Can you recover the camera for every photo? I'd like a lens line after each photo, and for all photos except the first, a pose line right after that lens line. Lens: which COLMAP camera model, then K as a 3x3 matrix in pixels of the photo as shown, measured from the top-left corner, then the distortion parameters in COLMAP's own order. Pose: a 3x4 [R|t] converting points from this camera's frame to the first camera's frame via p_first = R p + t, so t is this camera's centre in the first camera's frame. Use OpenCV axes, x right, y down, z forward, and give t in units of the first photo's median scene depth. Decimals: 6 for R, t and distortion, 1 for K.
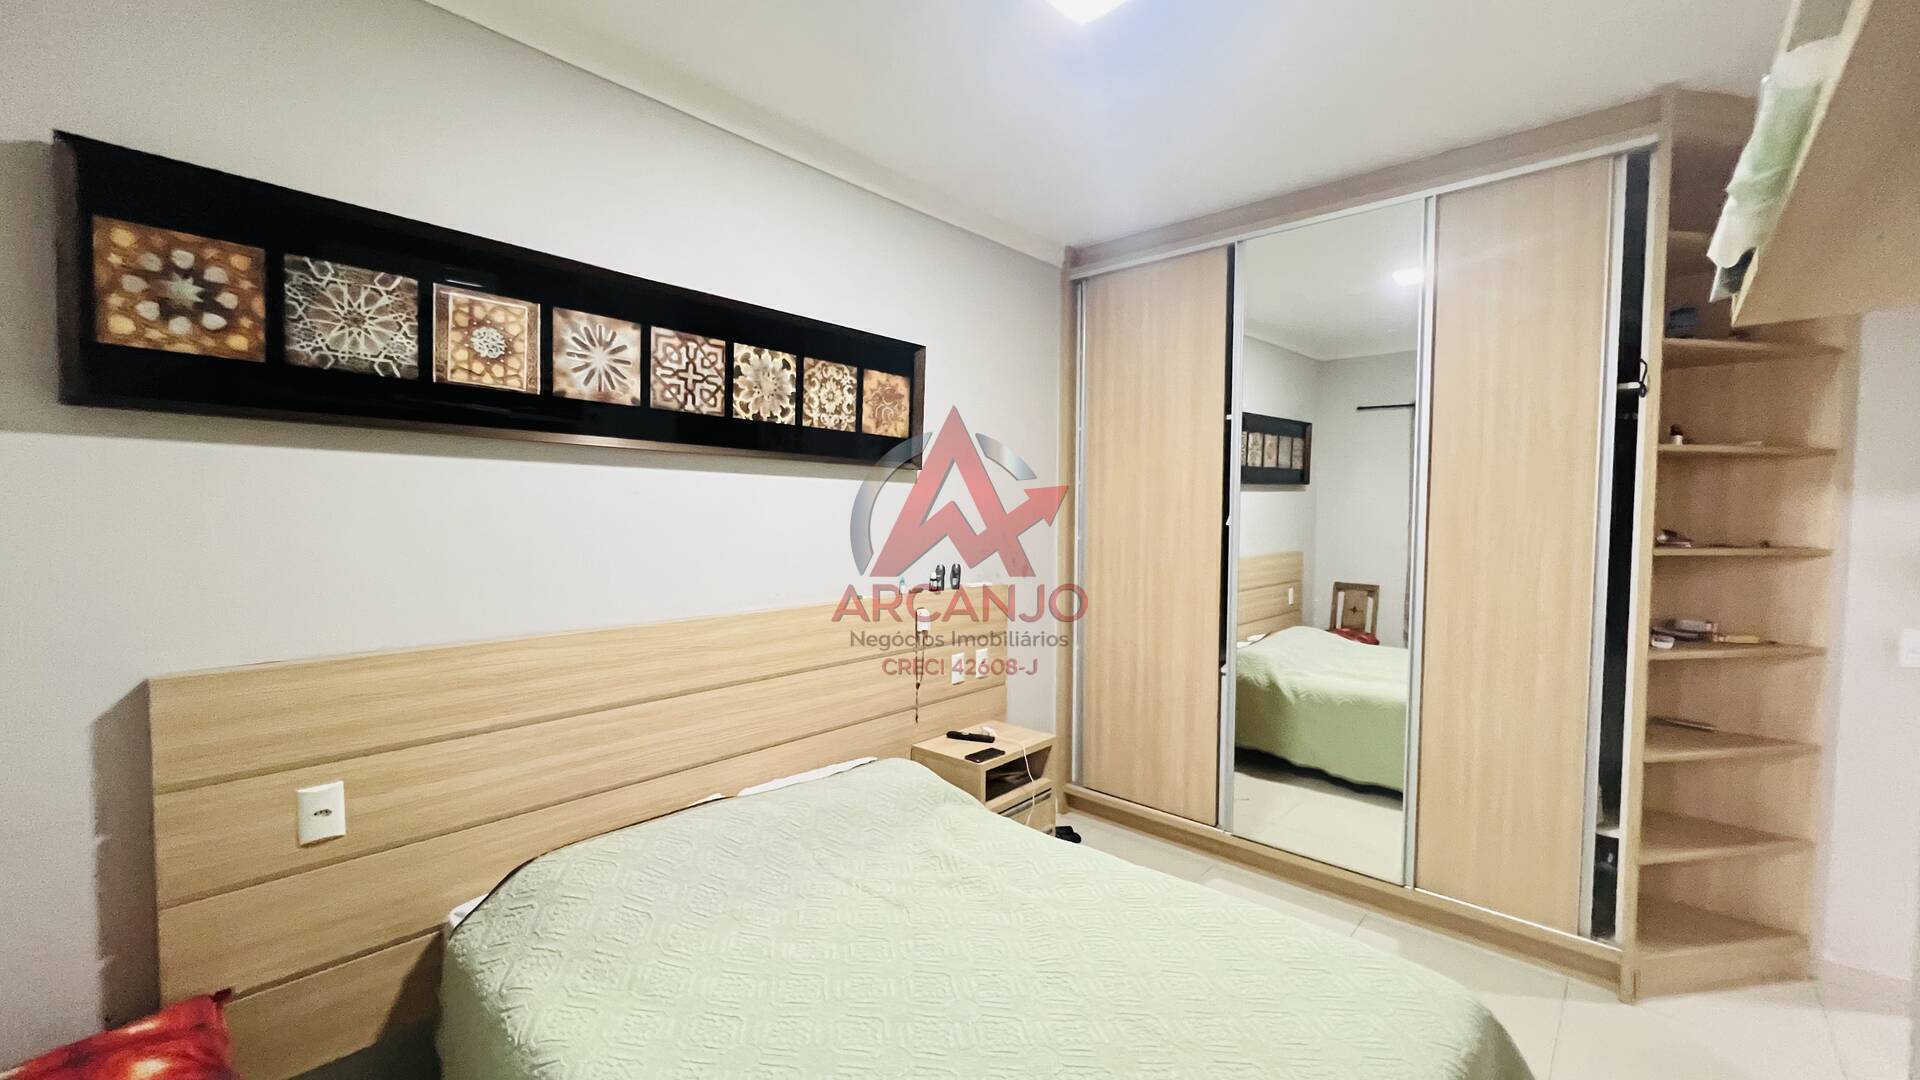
lens RADIAL K [[769.6, 0, 960.0], [0, 769.6, 540.0], [0, 0, 1]] dist [-0.000559, -0.000255]
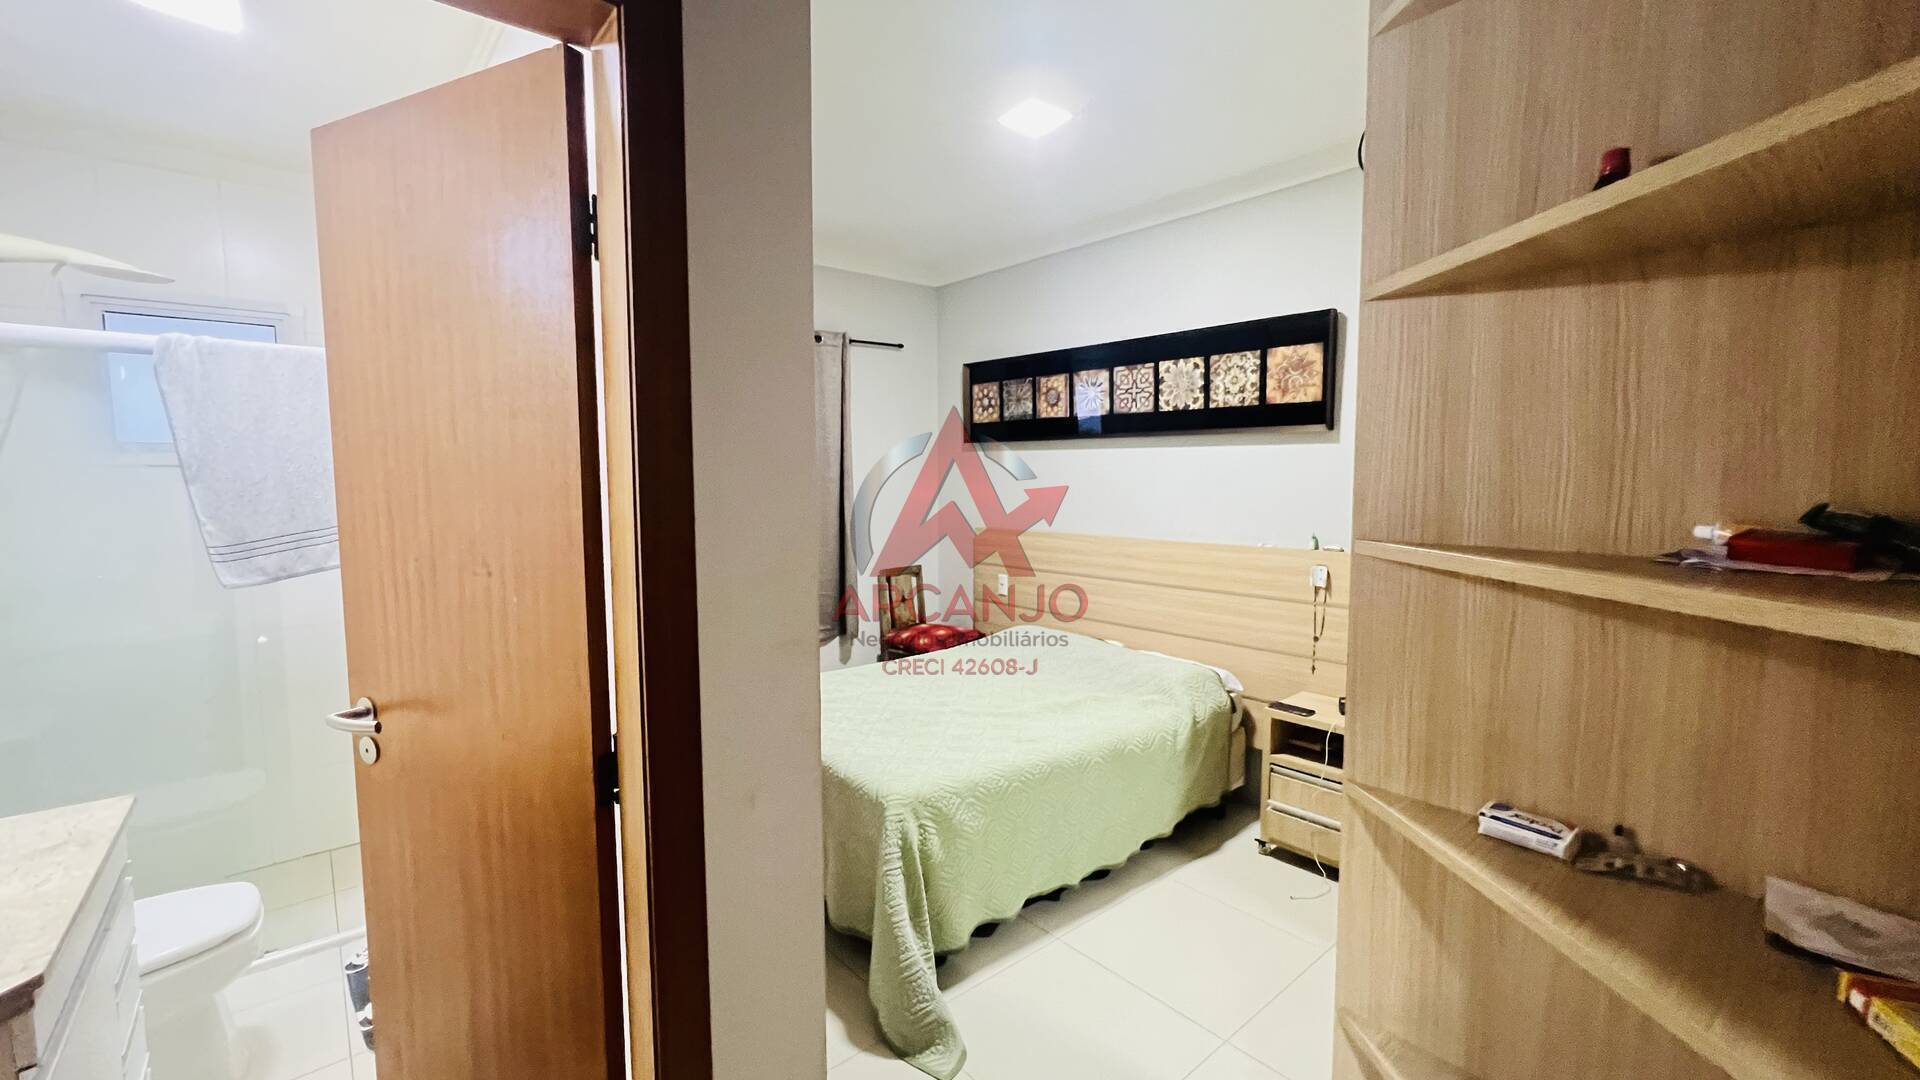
lens RADIAL K [[767.8, 0, 960.0], [0, 767.8, 540.0], [0, 0, 1]] dist [-0.000476, -0.000016]
pose [[-0.126960, 0.073553, -0.989177, 1.208033], [-0.038855, 0.996113, 0.079056, -0.009047], [0.991146, 0.048472, -0.123609, 0.761885]]
